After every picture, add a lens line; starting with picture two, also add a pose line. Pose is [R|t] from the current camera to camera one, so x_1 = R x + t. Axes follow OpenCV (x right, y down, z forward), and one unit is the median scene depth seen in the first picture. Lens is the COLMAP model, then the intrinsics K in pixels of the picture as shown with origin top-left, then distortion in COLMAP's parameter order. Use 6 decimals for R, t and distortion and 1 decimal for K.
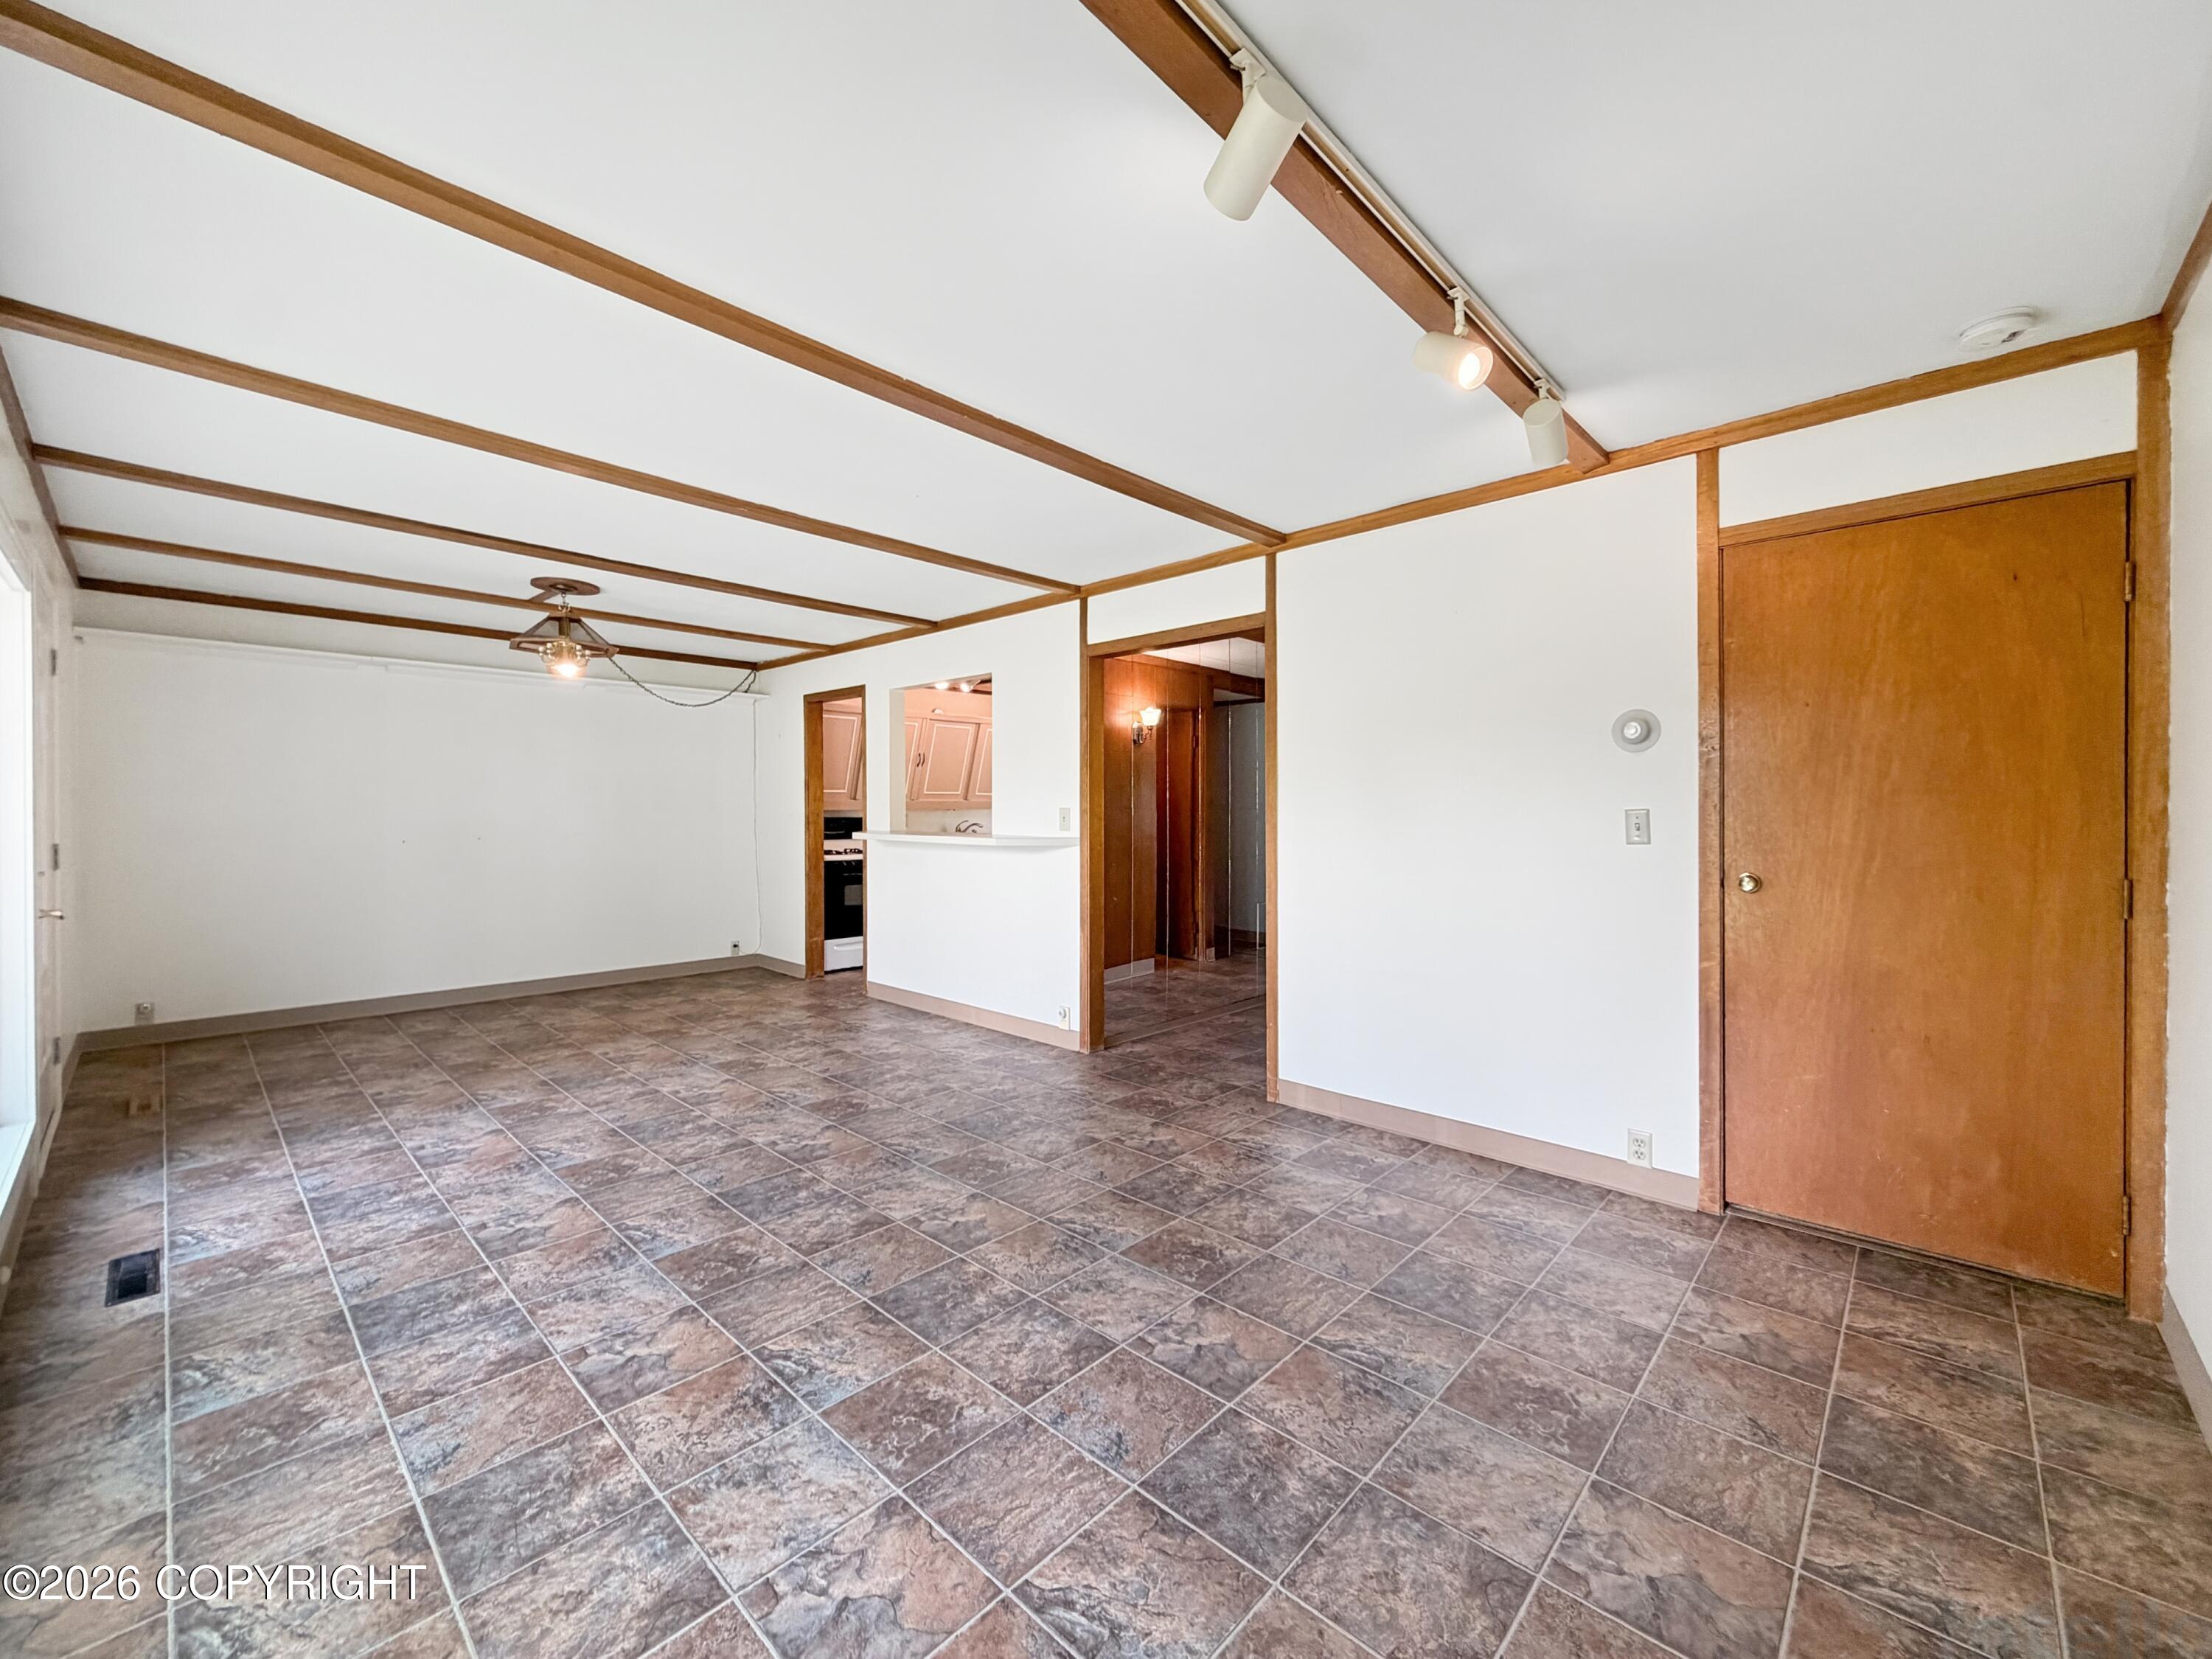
lens RADIAL K [[880.2, 0, 1075.8], [0, 880.2, 817.5], [0, 0, 1]] dist [-0.006966, 0.000239]
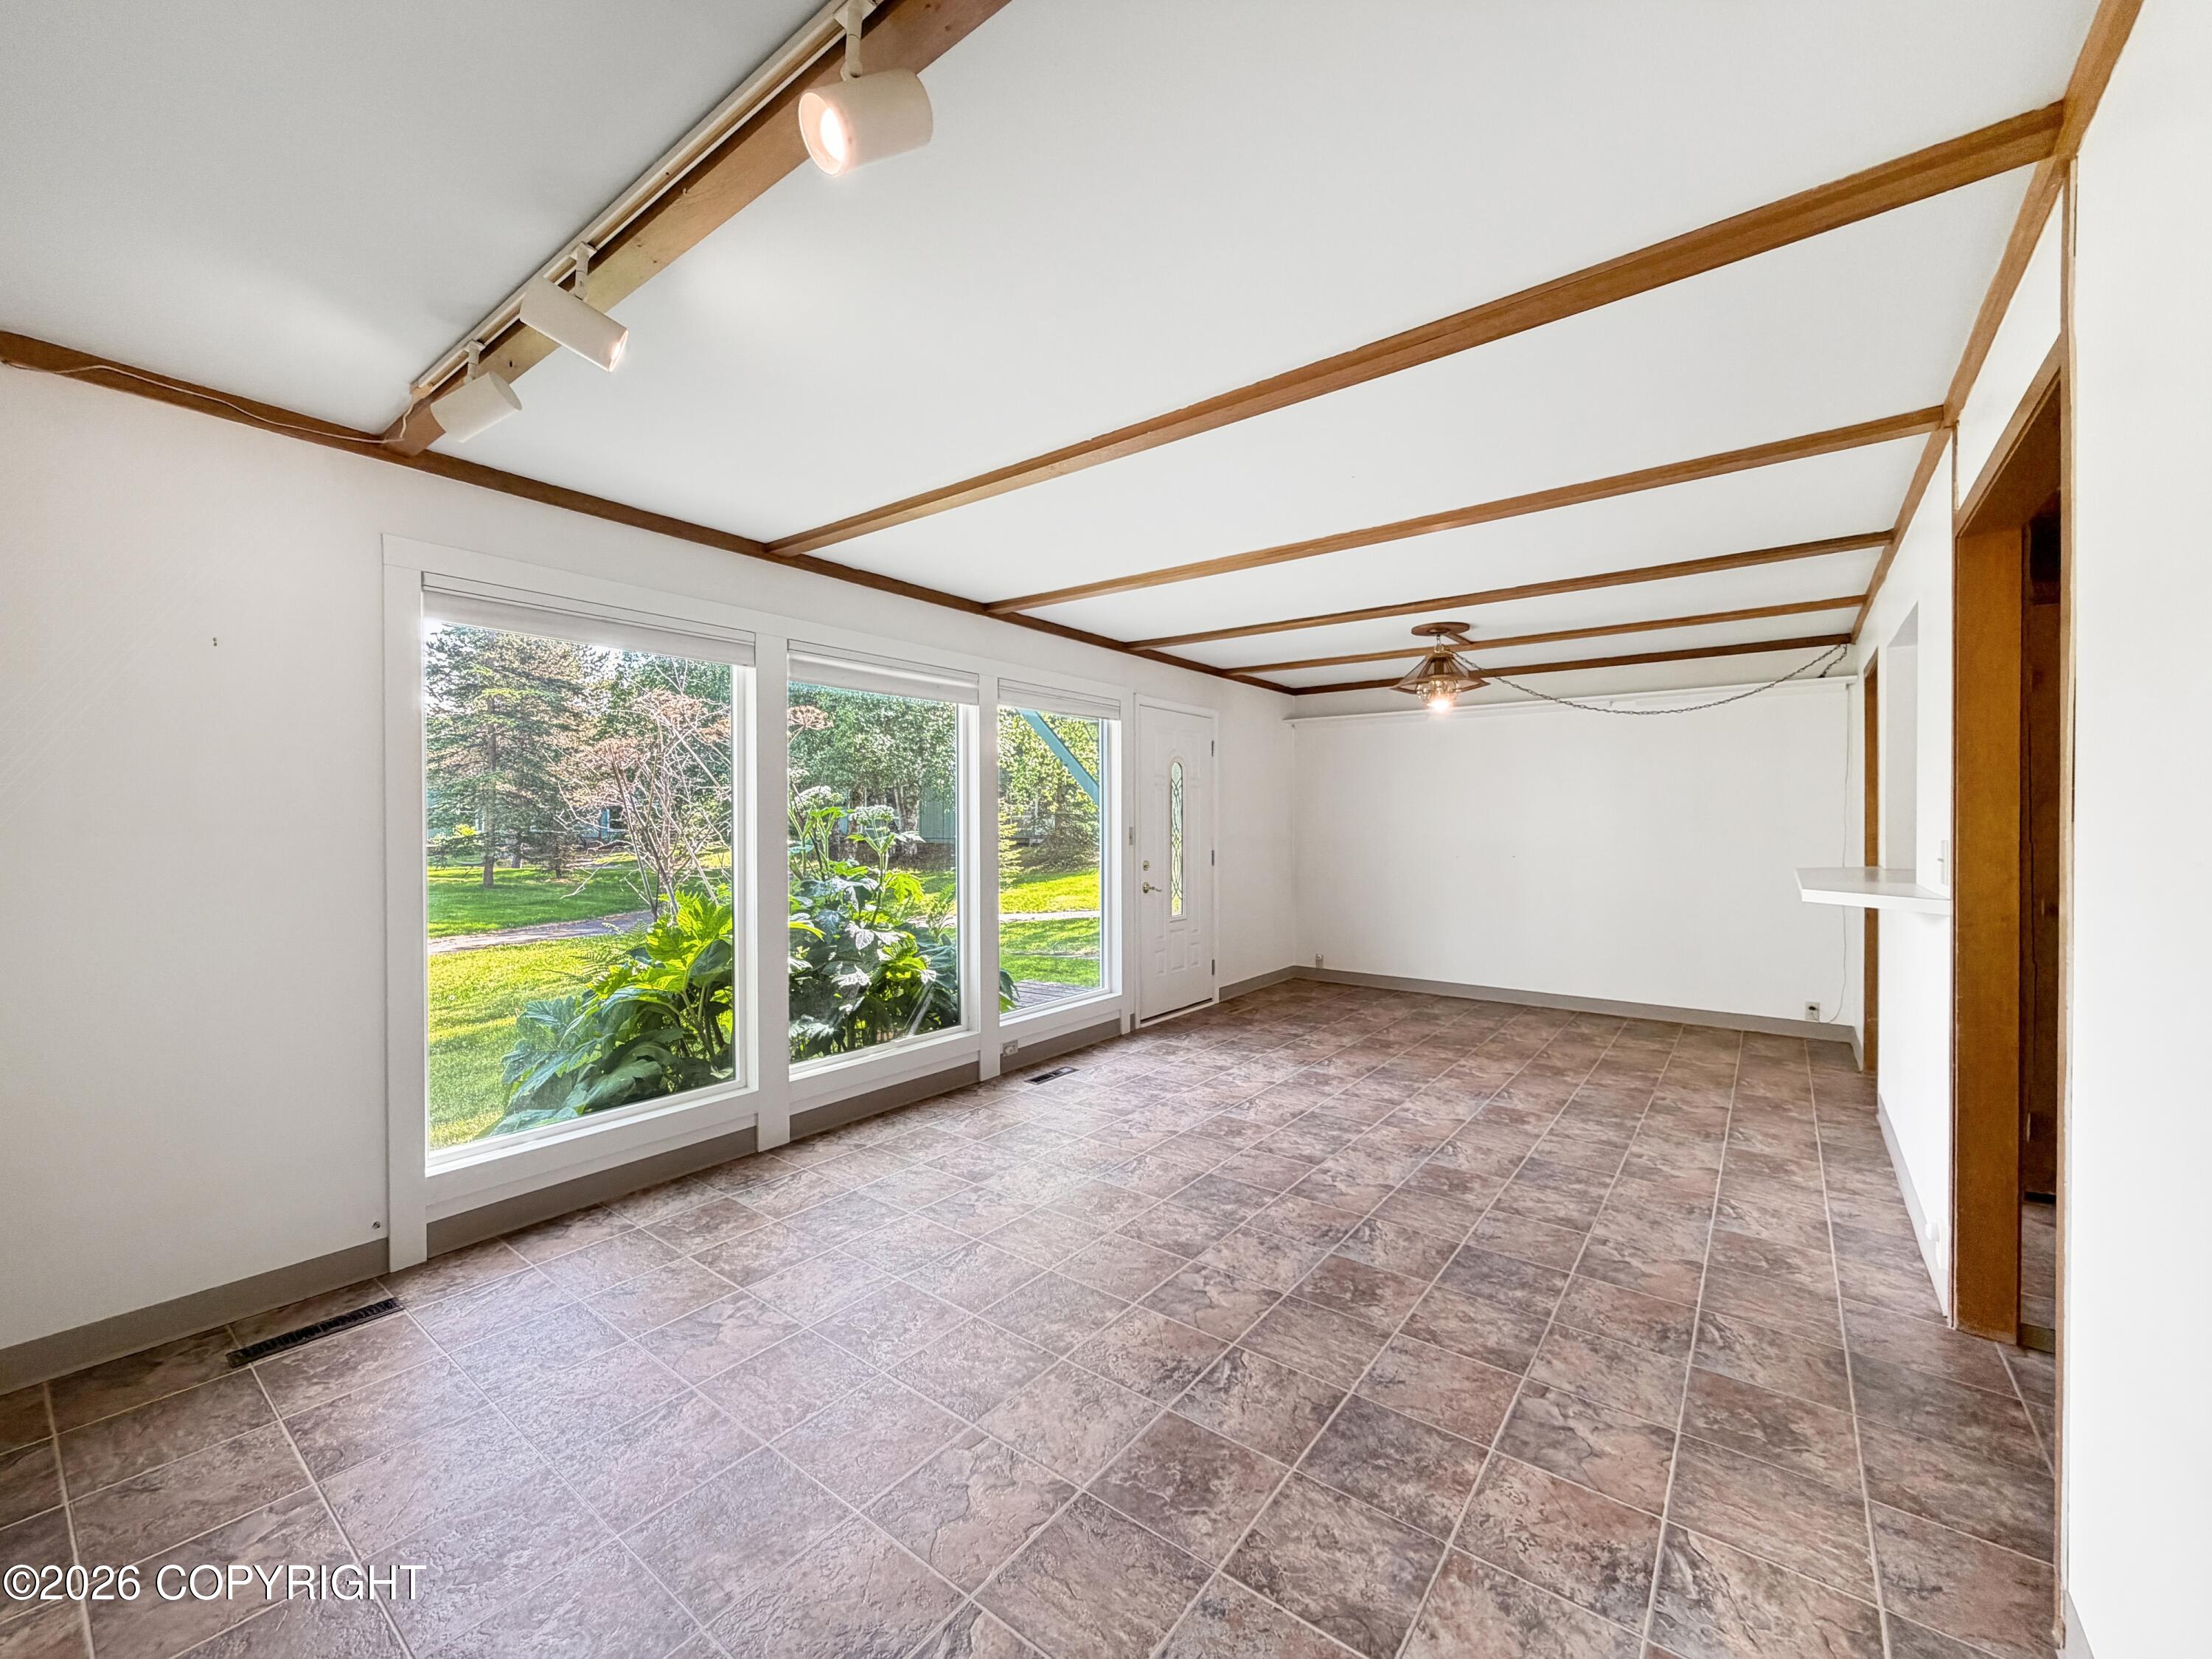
lens RADIAL K [[902.2, 0, 1067.0], [0, 902.2, 798.3], [0, 0, 1]] dist [-0.001646, 0.000169]
pose [[0.098087, -0.025662, -0.994847, 0.471421], [-0.008732, 0.999607, -0.026646, -0.003793], [0.995140, 0.011301, 0.097824, 0.478173]]
